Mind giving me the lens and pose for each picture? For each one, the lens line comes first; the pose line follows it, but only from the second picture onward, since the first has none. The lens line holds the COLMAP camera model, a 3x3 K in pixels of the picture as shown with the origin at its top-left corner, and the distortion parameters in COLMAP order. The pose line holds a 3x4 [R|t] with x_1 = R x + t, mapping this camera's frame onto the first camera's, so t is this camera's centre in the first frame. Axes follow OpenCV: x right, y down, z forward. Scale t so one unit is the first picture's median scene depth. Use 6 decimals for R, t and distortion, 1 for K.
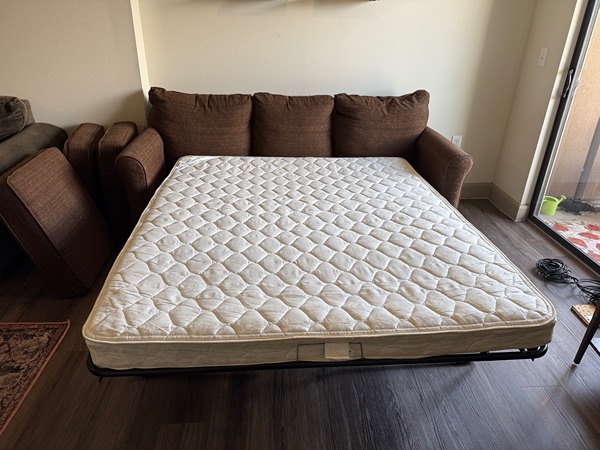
lens RADIAL K [[416.2, 0, 298.8], [0, 416.2, 230.8], [0, 0, 1]] dist [0.006768, -0.020318]
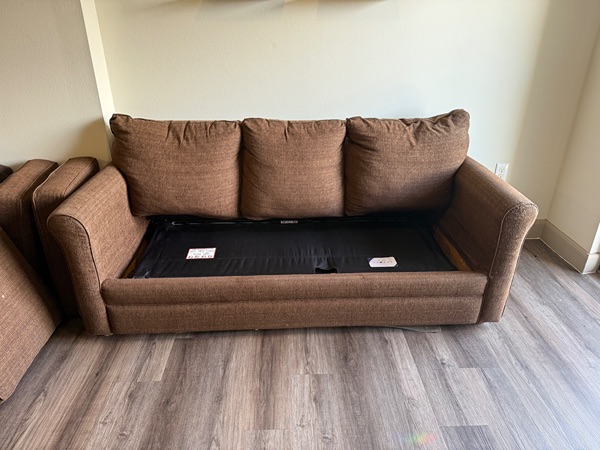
lens RADIAL K [[416.2, 0, 295.2], [0, 416.2, 220.7], [0, 0, 1]] dist [0.006768, -0.020318]
pose [[0.999148, -0.007659, -0.040546, 0.020869], [0.006373, 0.999476, -0.031747, -0.113763], [0.040768, 0.031462, 0.998673, 0.228148]]
